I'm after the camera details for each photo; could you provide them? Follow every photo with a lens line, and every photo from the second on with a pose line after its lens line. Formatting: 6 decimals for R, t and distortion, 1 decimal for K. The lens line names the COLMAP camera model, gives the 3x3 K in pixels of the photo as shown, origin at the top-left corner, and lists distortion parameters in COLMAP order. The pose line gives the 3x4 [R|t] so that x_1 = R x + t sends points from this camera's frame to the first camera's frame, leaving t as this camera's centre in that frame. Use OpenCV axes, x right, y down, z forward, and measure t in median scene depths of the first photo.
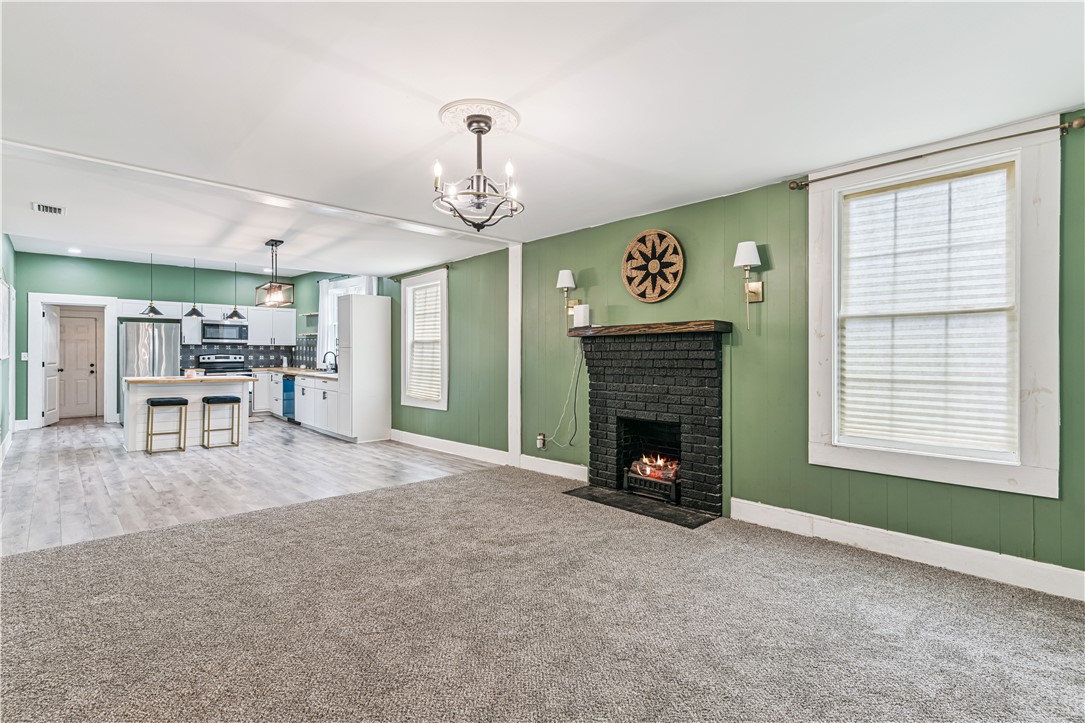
lens RADIAL K [[520.8, 0, 543.9], [0, 520.8, 354.1], [0, 0, 1]] dist [-0.006250, 0.001543]
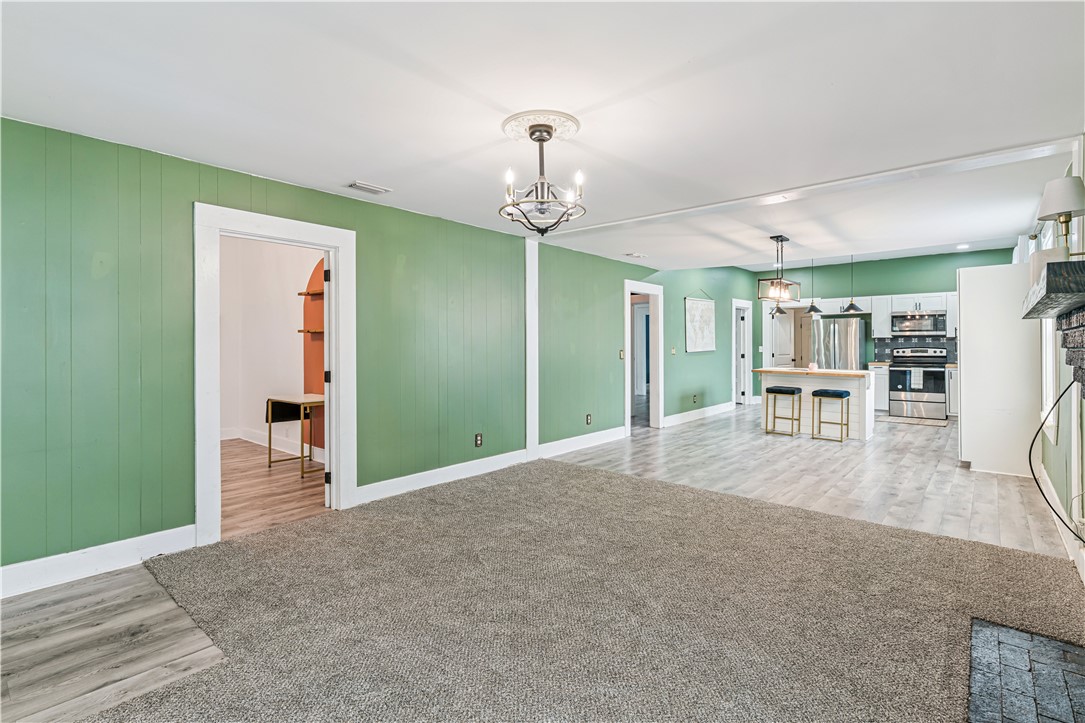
lens RADIAL K [[520.8, 0, 522.5], [0, 520.8, 347.1], [0, 0, 1]] dist [-0.006250, 0.001543]
pose [[0.076546, 0.001681, -0.997065, 0.454497], [0.001962, 0.999996, 0.001837, -0.007204], [0.997064, -0.002097, 0.076543, 0.437821]]
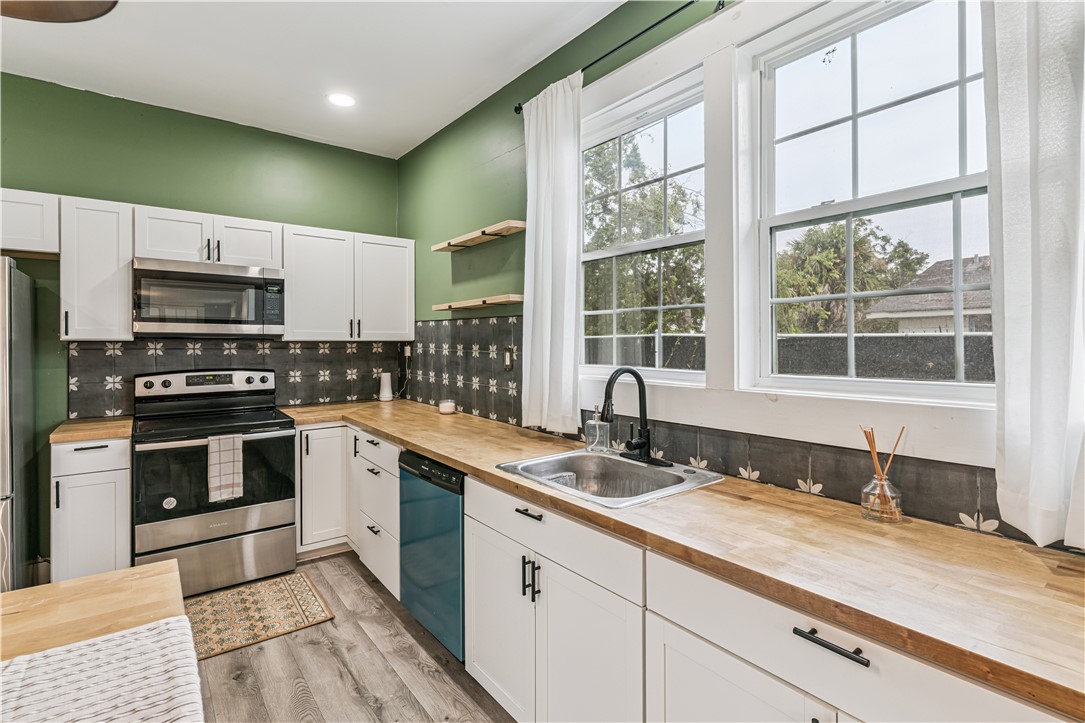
lens RADIAL K [[520.8, 0, 536.5], [0, 520.8, 344.1], [0, 0, 1]] dist [-0.006250, 0.001543]
pose [[0.994213, -0.007635, -0.107153, -0.718304], [0.007301, 0.999967, -0.003512, -0.024831], [0.107176, 0.002710, 0.994236, 1.318702]]
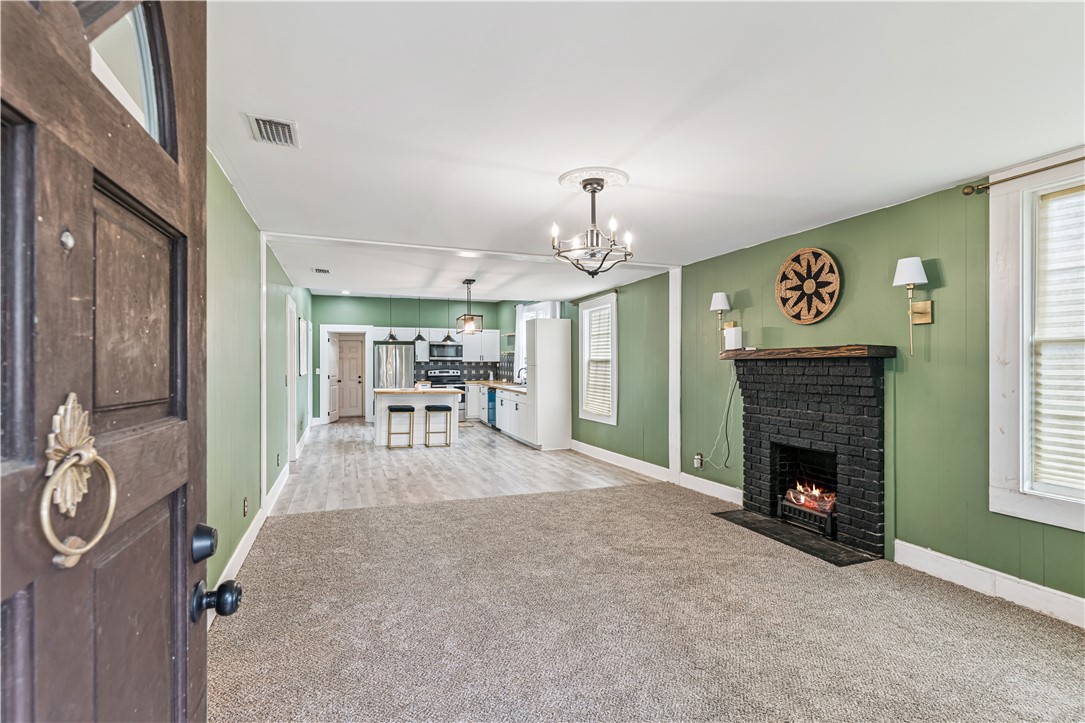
lens RADIAL K [[520.8, 0, 540.3], [0, 520.8, 369.1], [0, 0, 1]] dist [-0.006250, 0.001543]
pose [[0.921643, 0.004514, -0.388012, 0.107464], [-0.001044, 0.999958, 0.009152, -0.021851], [0.388036, -0.008030, 0.921609, -0.055026]]
